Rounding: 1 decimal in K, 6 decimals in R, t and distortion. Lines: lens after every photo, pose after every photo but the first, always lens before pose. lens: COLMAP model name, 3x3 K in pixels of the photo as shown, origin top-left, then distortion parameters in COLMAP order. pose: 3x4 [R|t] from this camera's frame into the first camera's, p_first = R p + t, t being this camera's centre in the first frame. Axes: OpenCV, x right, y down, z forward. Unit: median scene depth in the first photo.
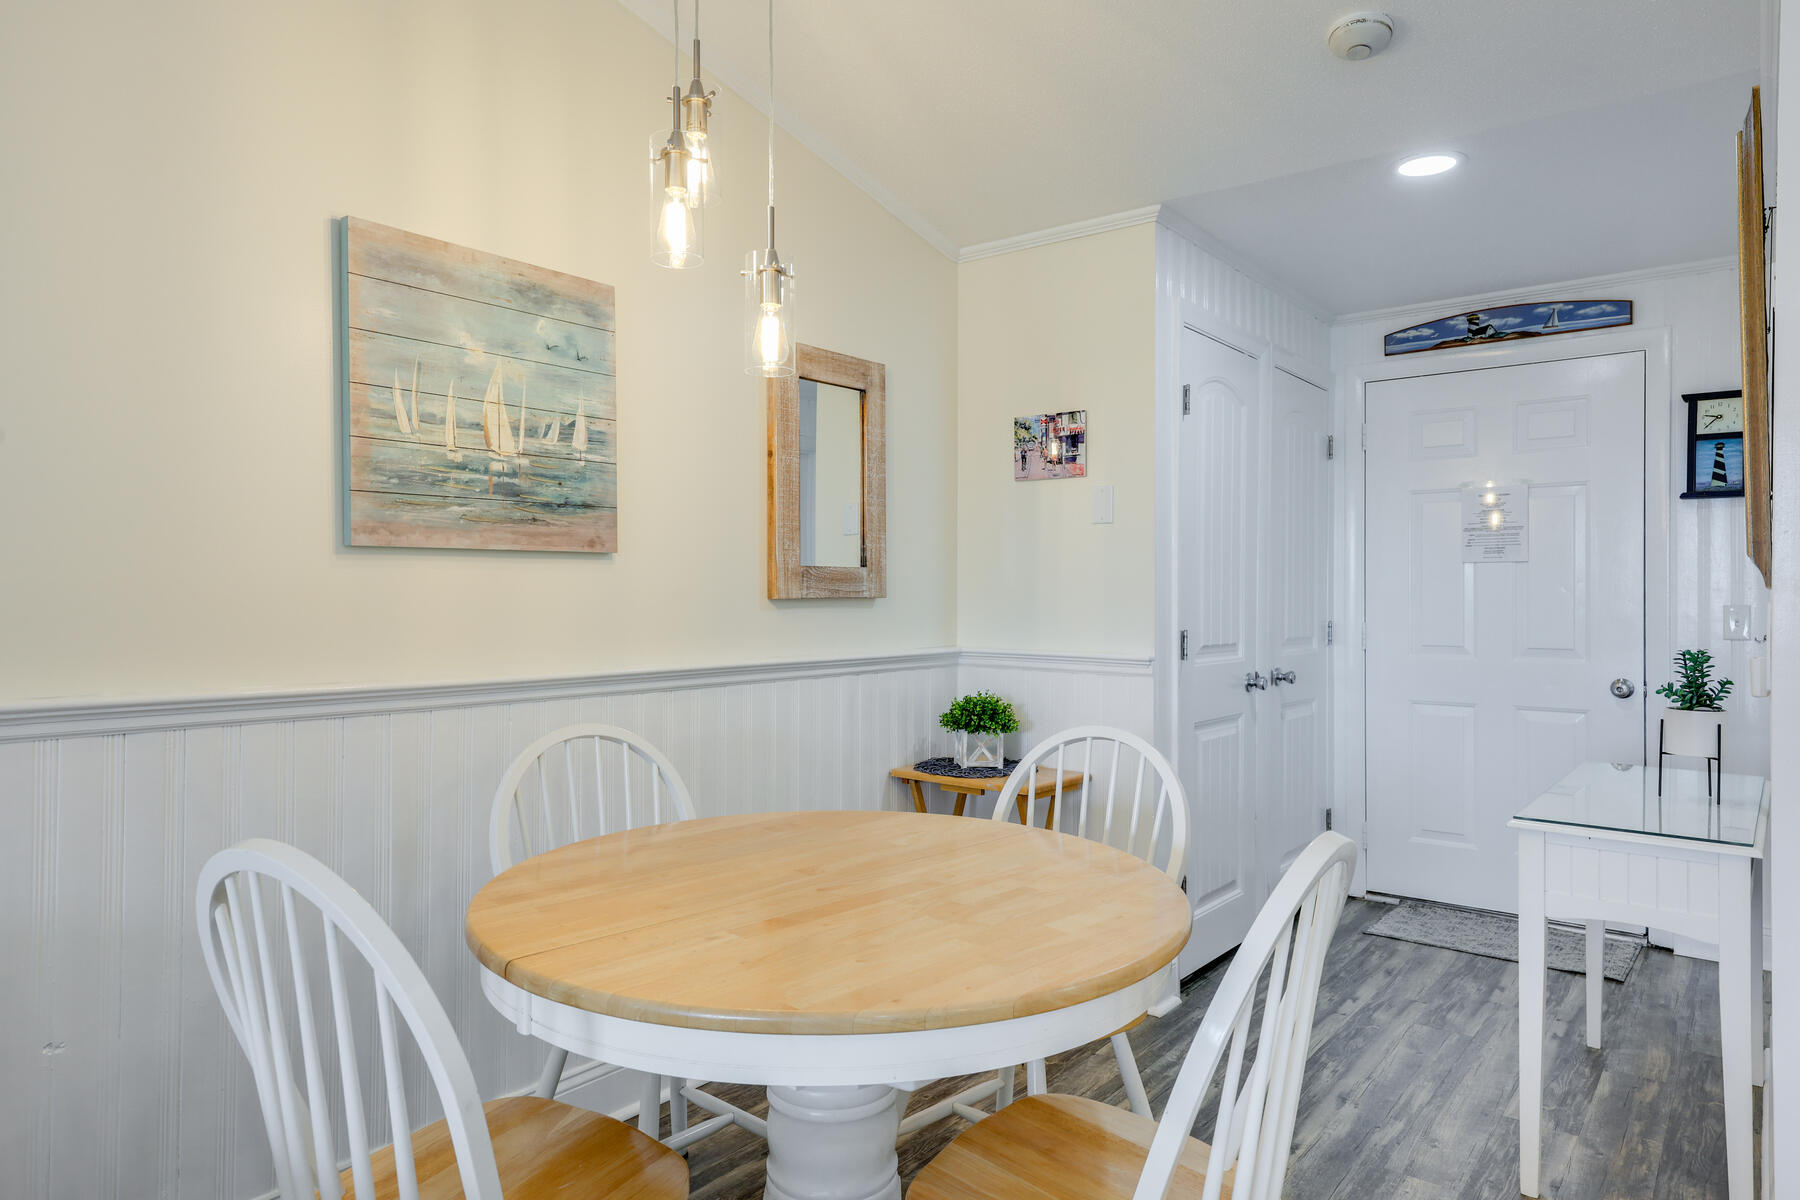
lens RADIAL K [[1112.2, 0, 896.4], [0, 1112.2, 595.8], [0, 0, 1]] dist [0.024785, 0.000406]
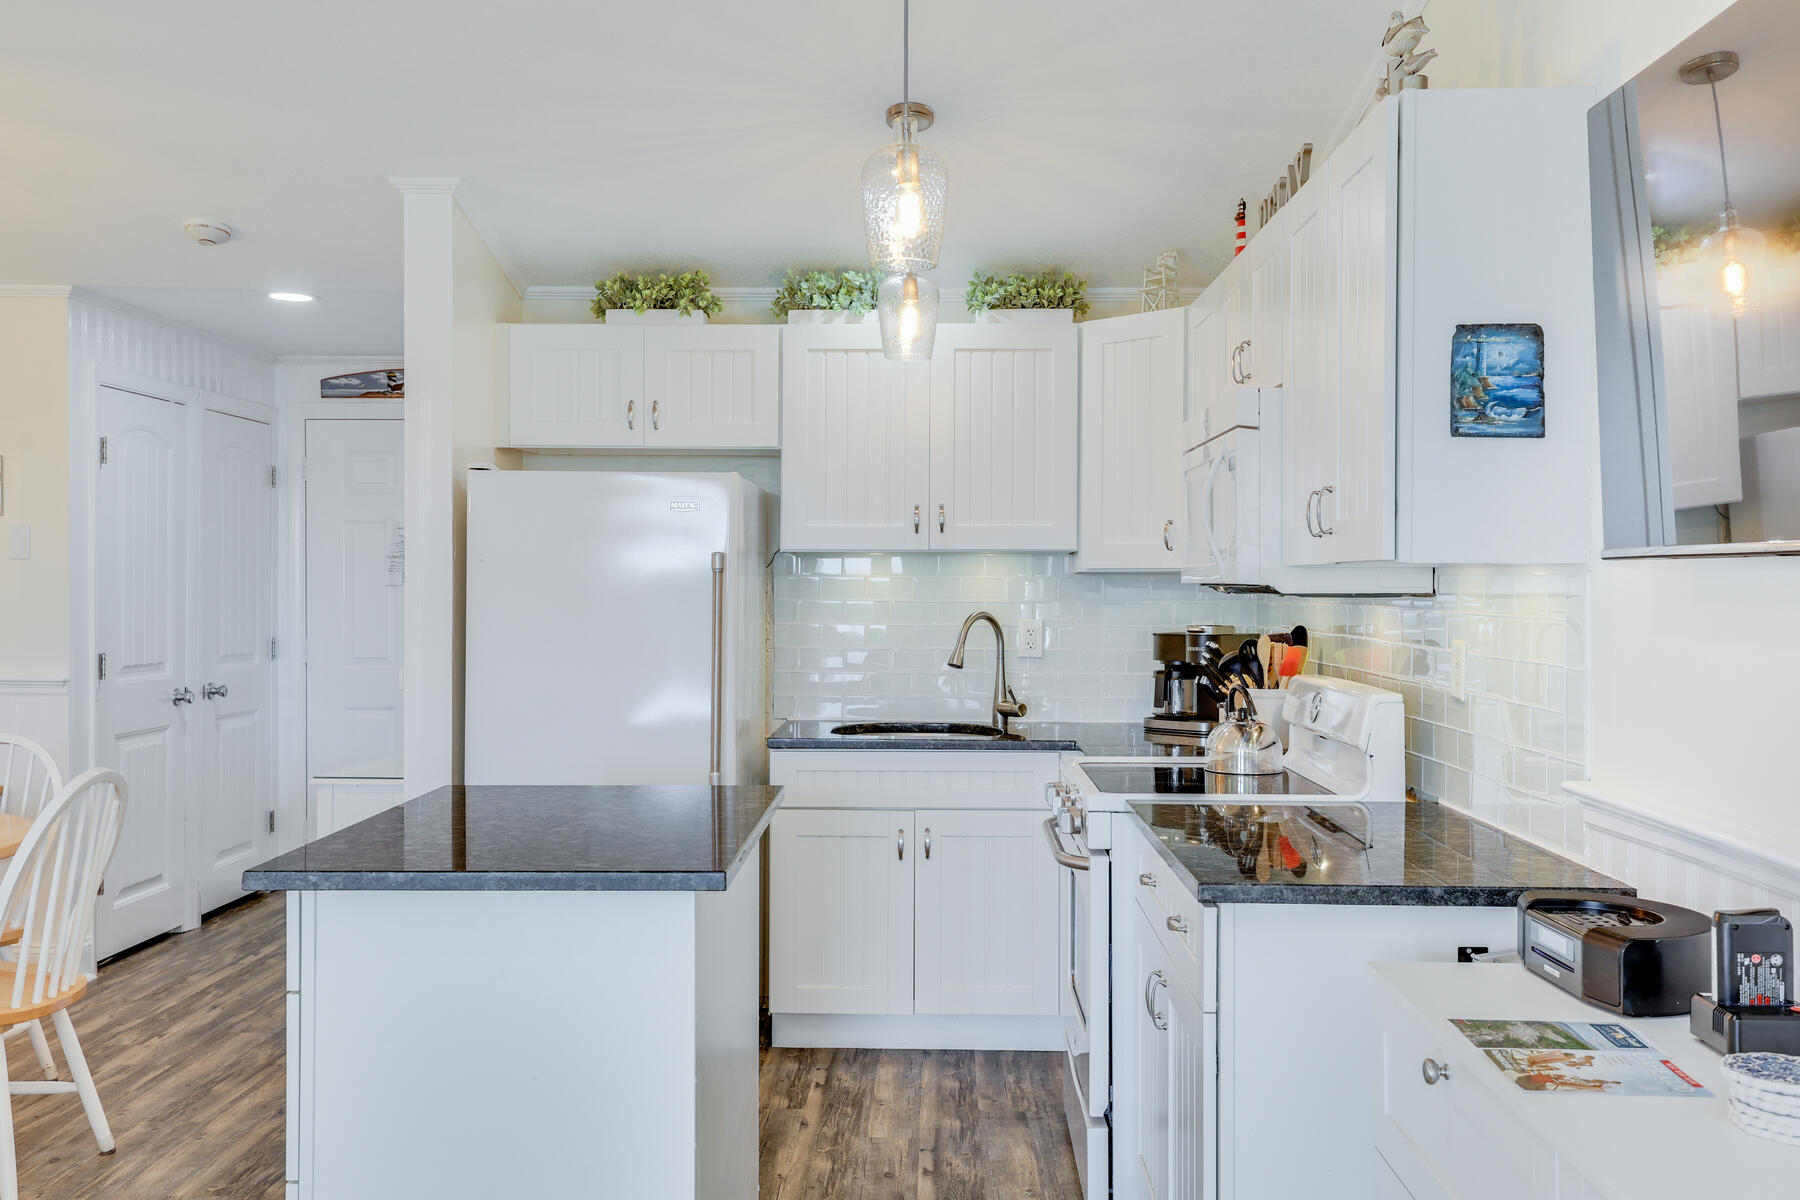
lens RADIAL K [[1592.7, 0, 901.0], [0, 1592.7, 591.6], [0, 0, 1]] dist [0.024583, 0.006165]
pose [[0.801737, -0.003733, 0.597665, -0.059523], [-0.001350, 0.999967, 0.008056, -0.042180], [-0.597675, -0.007265, 0.801705, -0.725996]]
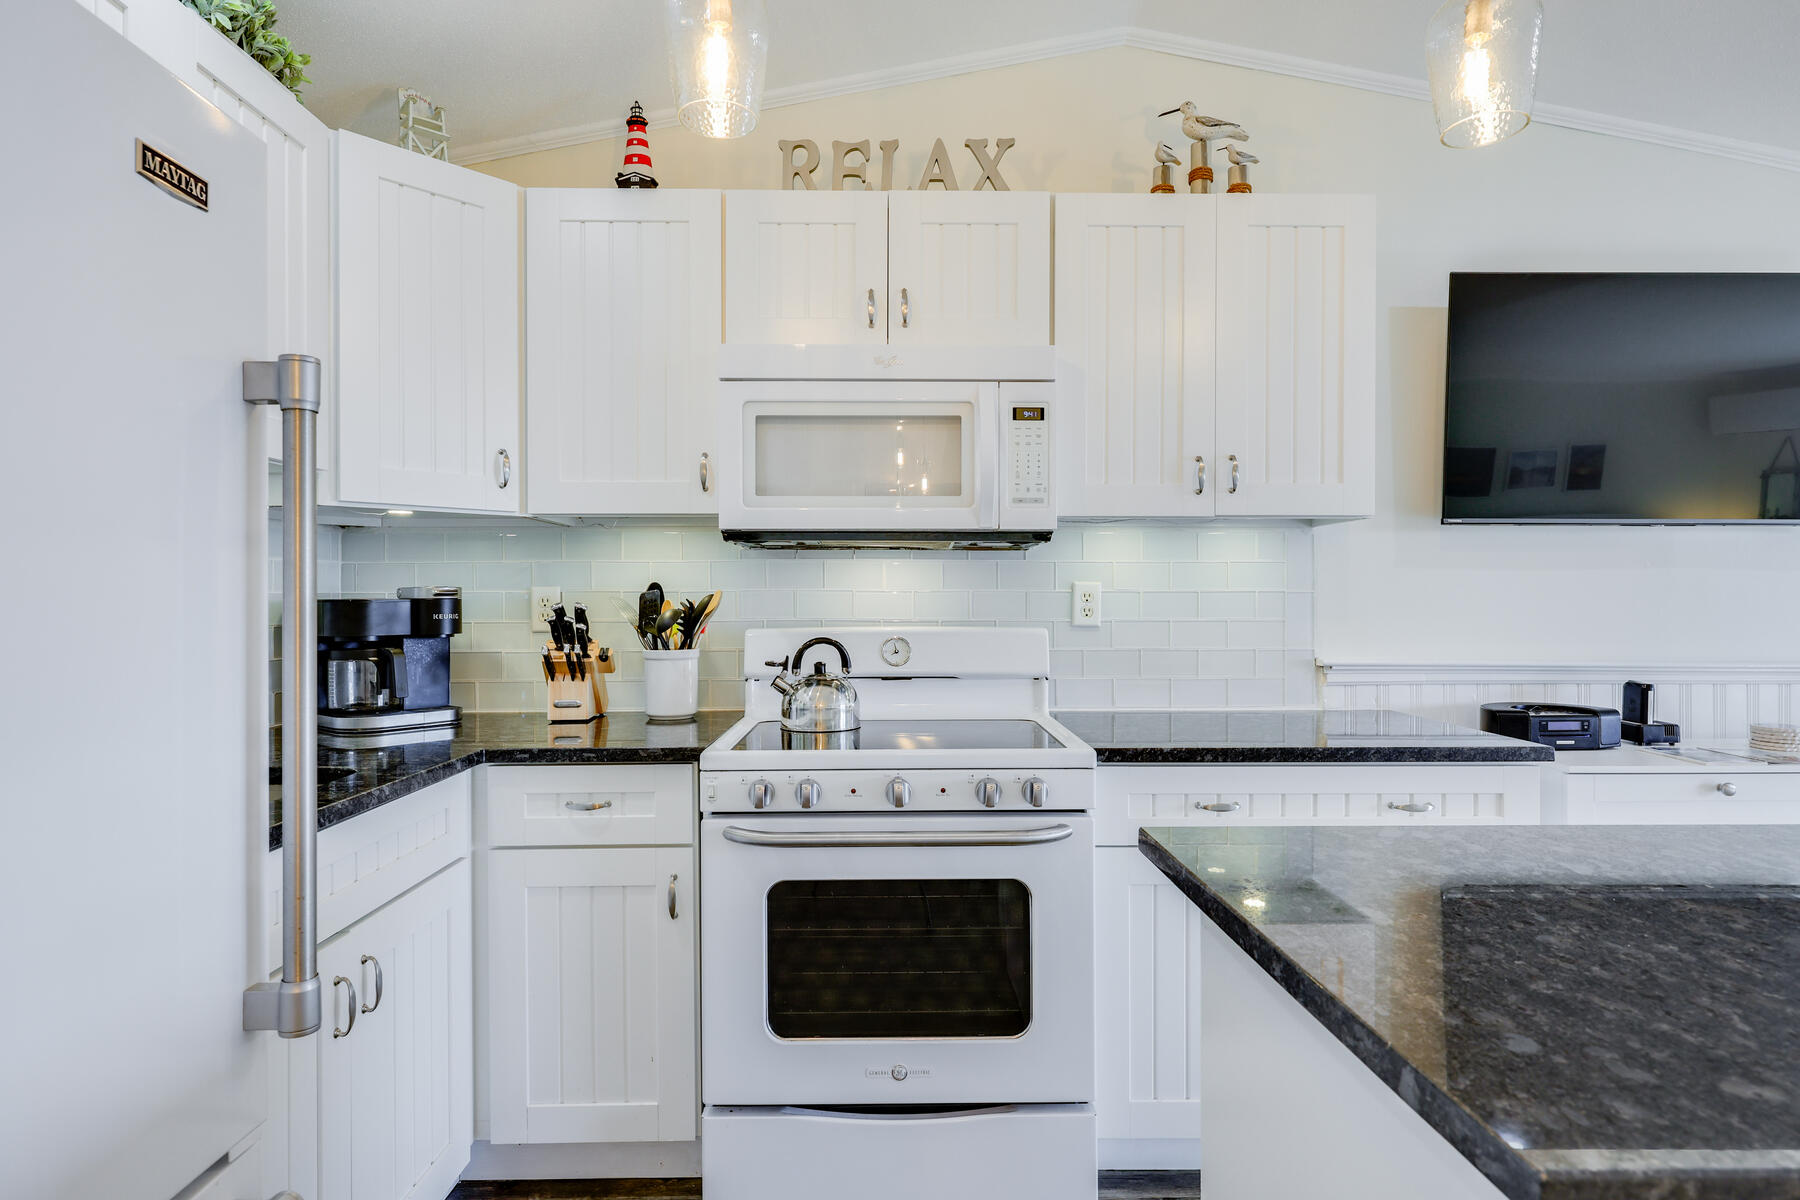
lens RADIAL K [[983.8, 0, 900.0], [0, 983.8, 600.0], [0, 0, 1]] dist [-0.005212, -0.000582]
pose [[-0.629214, -0.003352, 0.777224, 0.235655], [-0.001857, 0.999994, 0.002809, 0.001439], [-0.777229, 0.000324, -0.629217, 0.333849]]
